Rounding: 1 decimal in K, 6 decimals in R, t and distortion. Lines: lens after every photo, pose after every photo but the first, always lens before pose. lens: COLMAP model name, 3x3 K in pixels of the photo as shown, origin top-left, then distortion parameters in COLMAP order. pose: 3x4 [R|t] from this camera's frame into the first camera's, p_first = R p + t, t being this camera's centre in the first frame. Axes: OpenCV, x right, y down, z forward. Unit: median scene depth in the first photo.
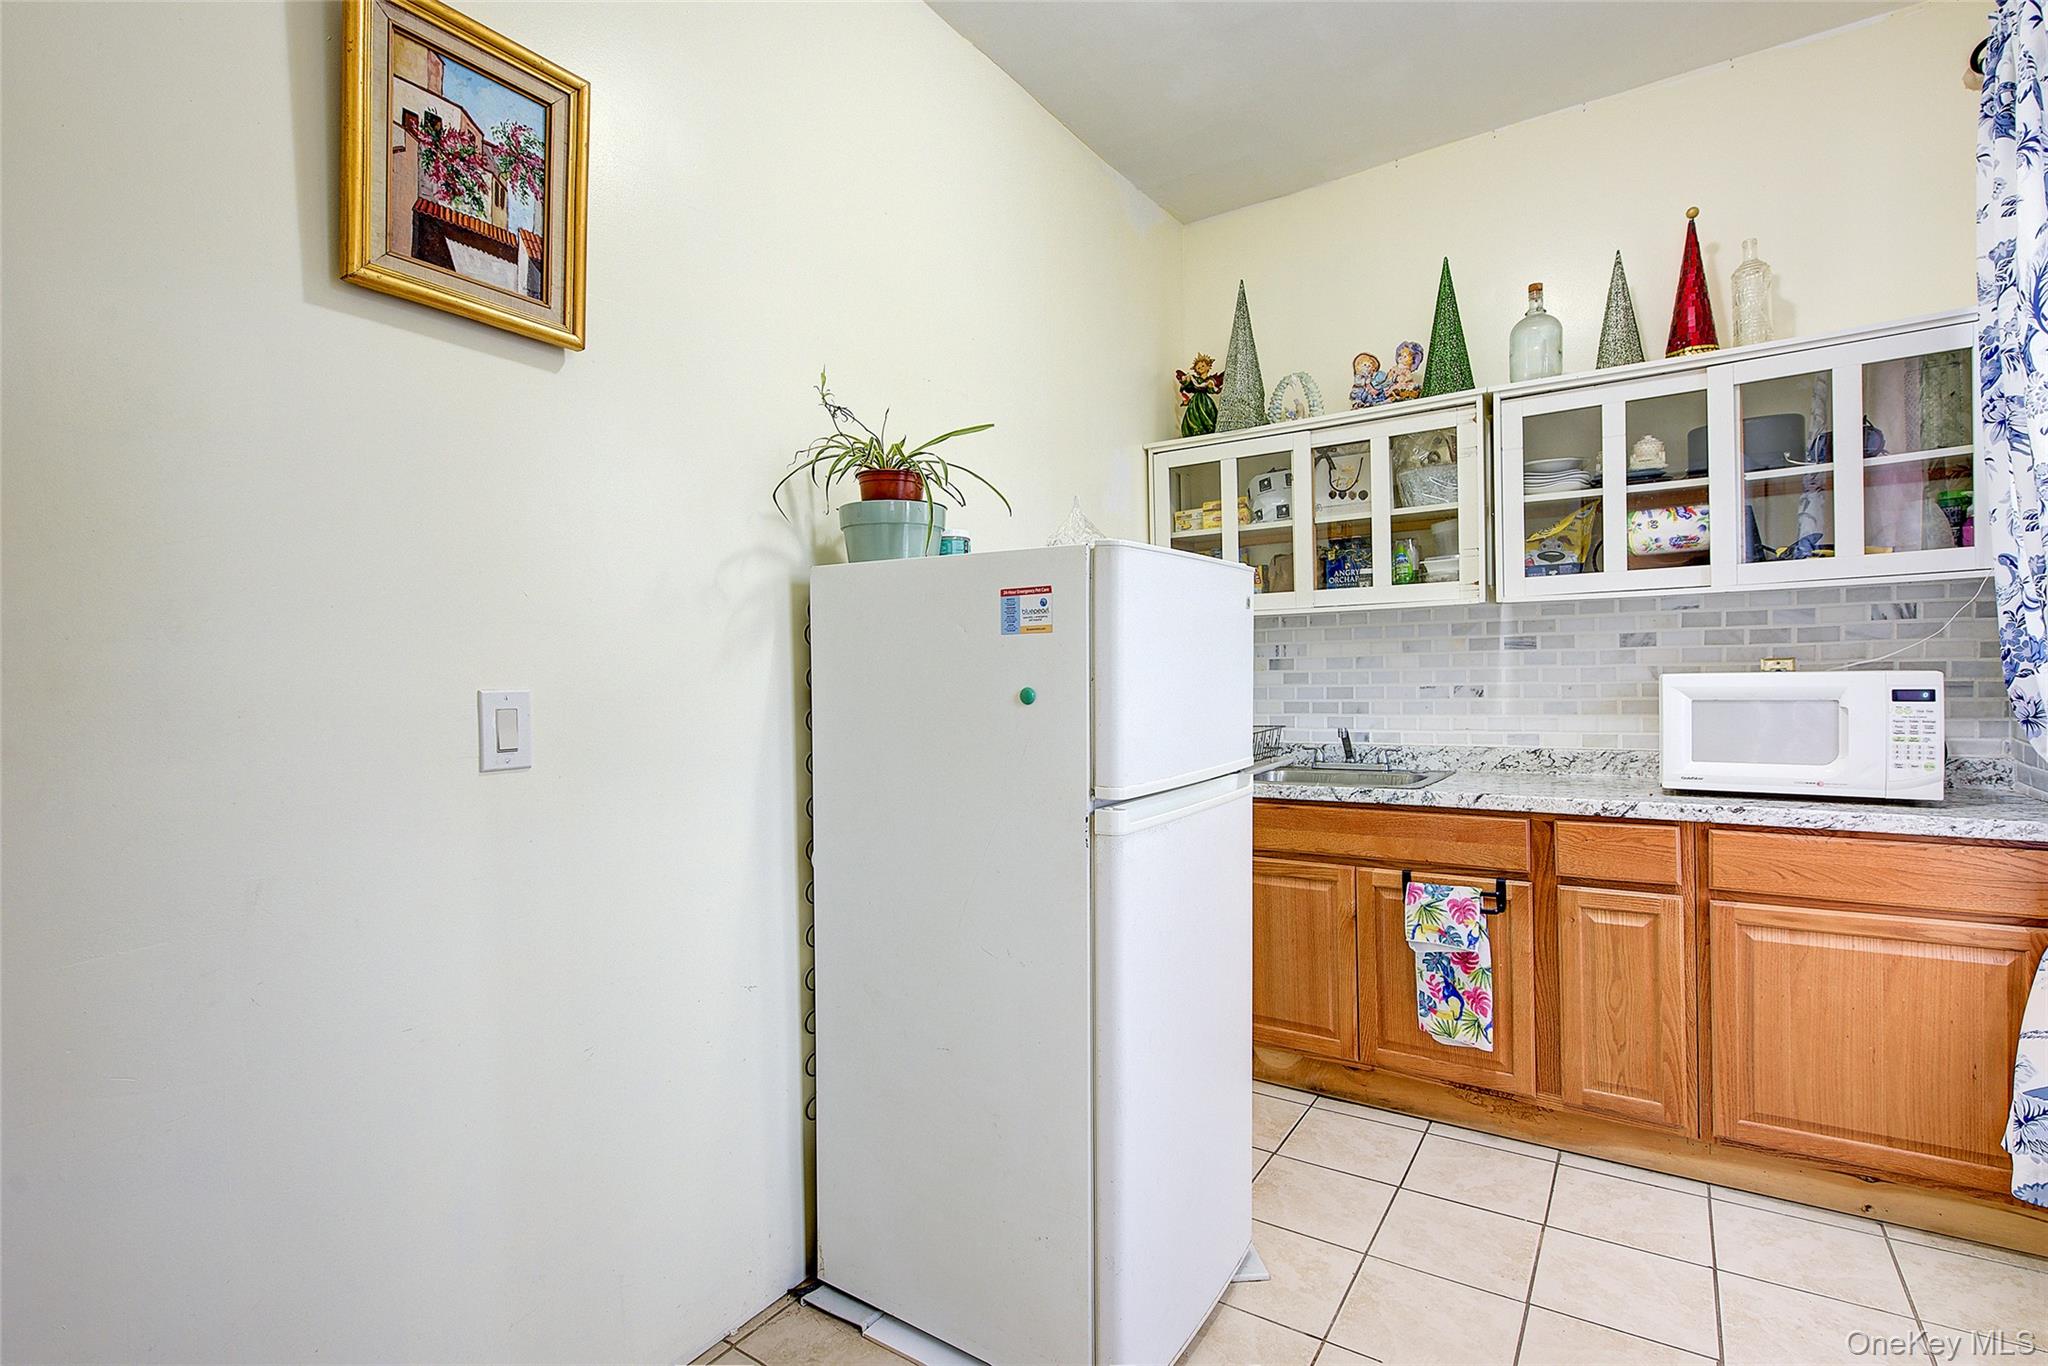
lens RADIAL K [[964.0, 0, 1020.4], [0, 964.0, 674.8], [0, 0, 1]] dist [-0.000092, -0.003496]
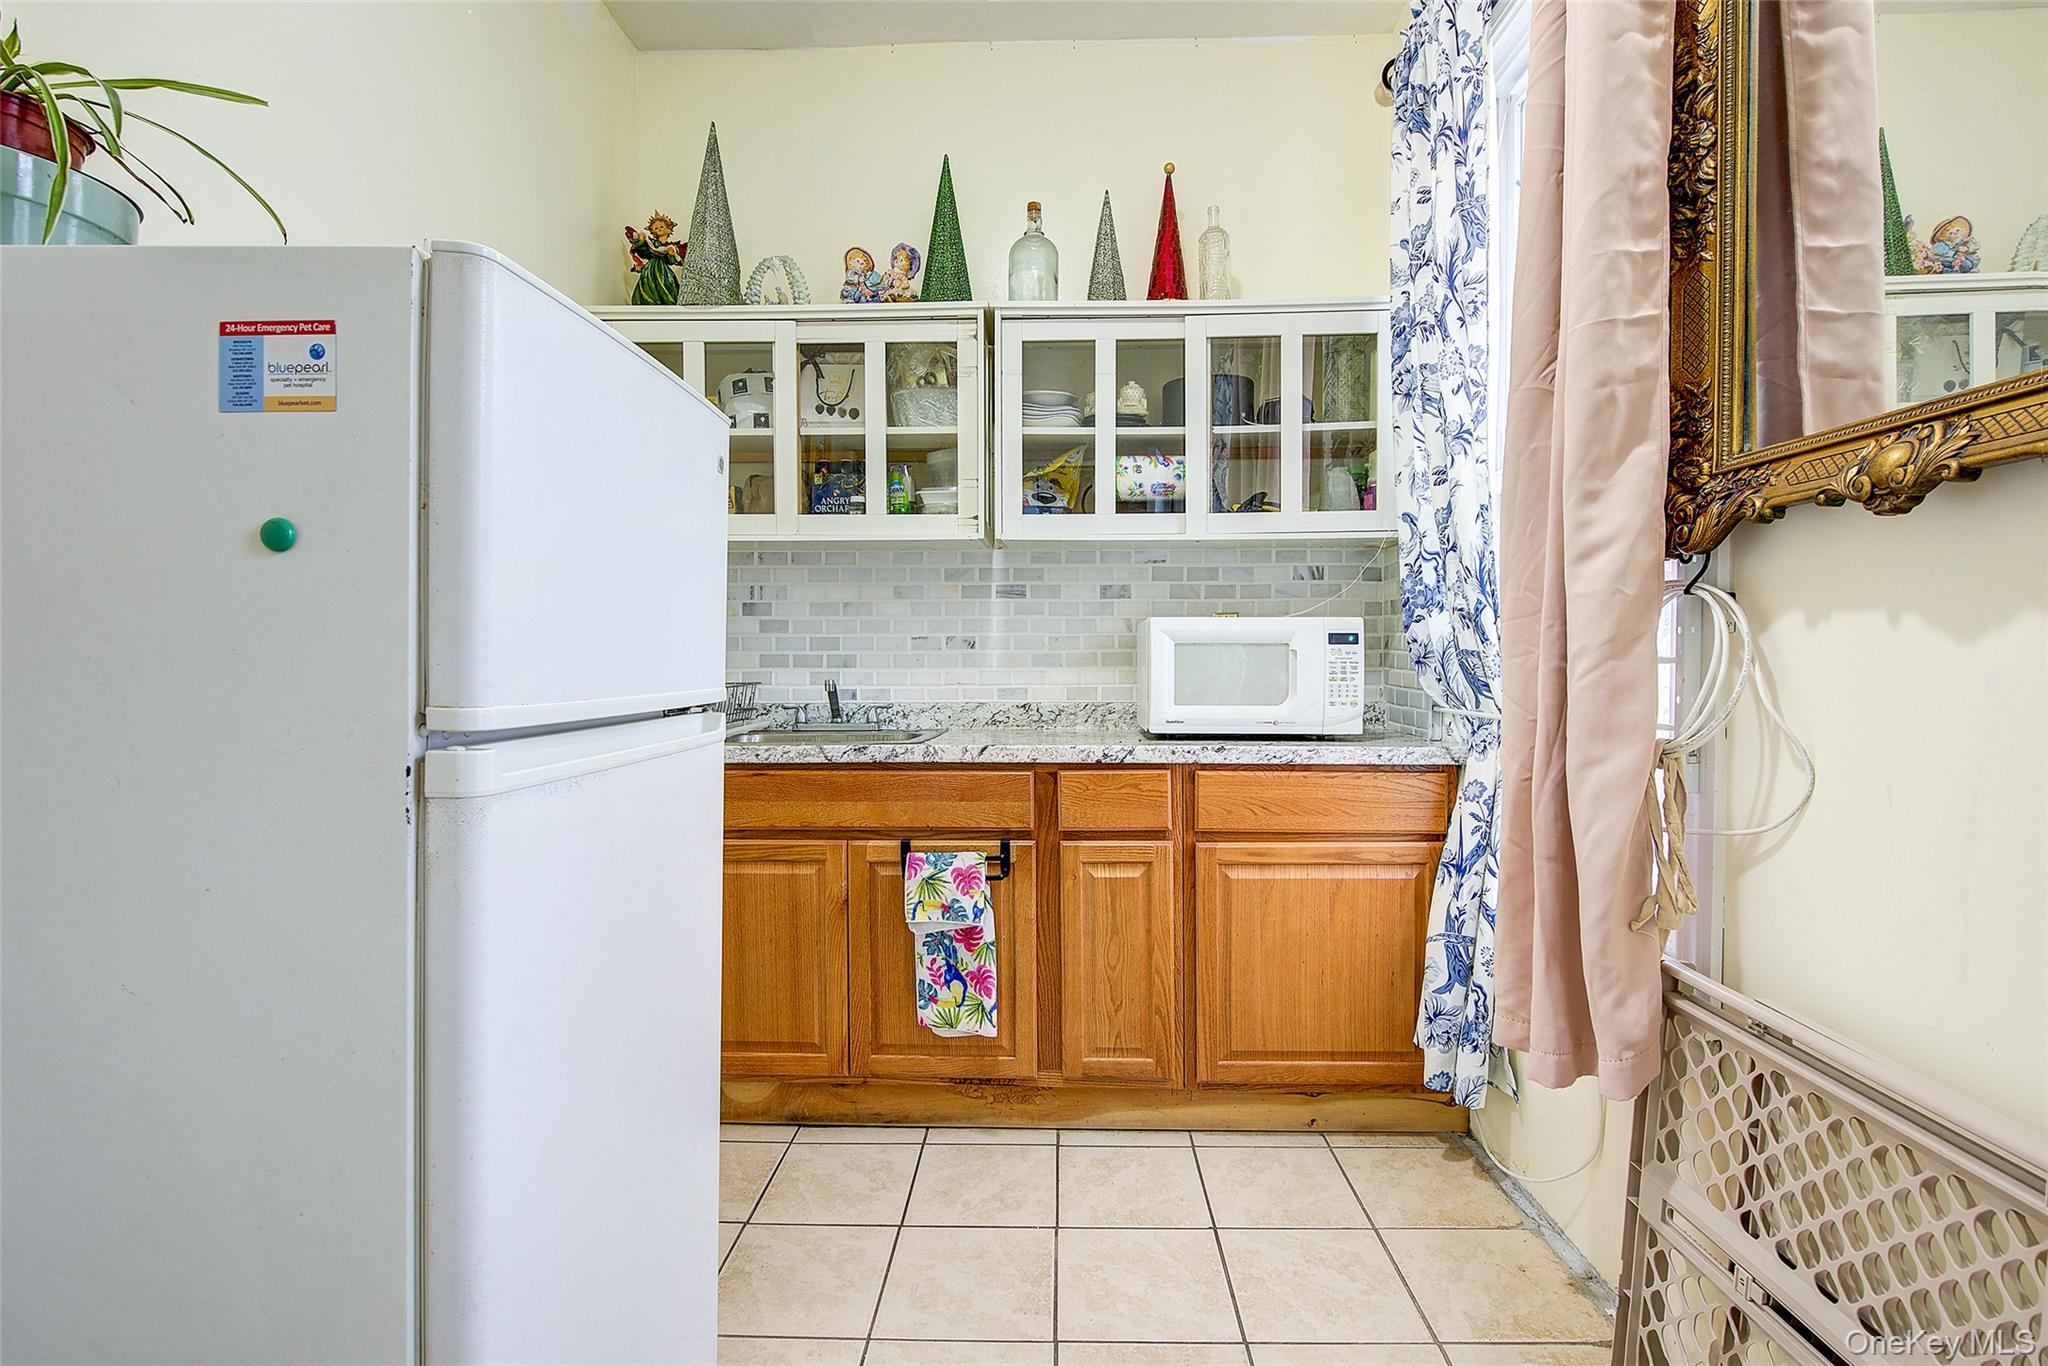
lens RADIAL K [[964.0, 0, 1023.8], [0, 964.0, 672.0], [0, 0, 1]] dist [-0.000092, -0.003496]
pose [[0.855276, 0.008470, 0.518104, 0.050954], [-0.009967, 0.999950, 0.000105, 0.056721], [-0.518078, -0.005254, 0.855318, 0.231049]]
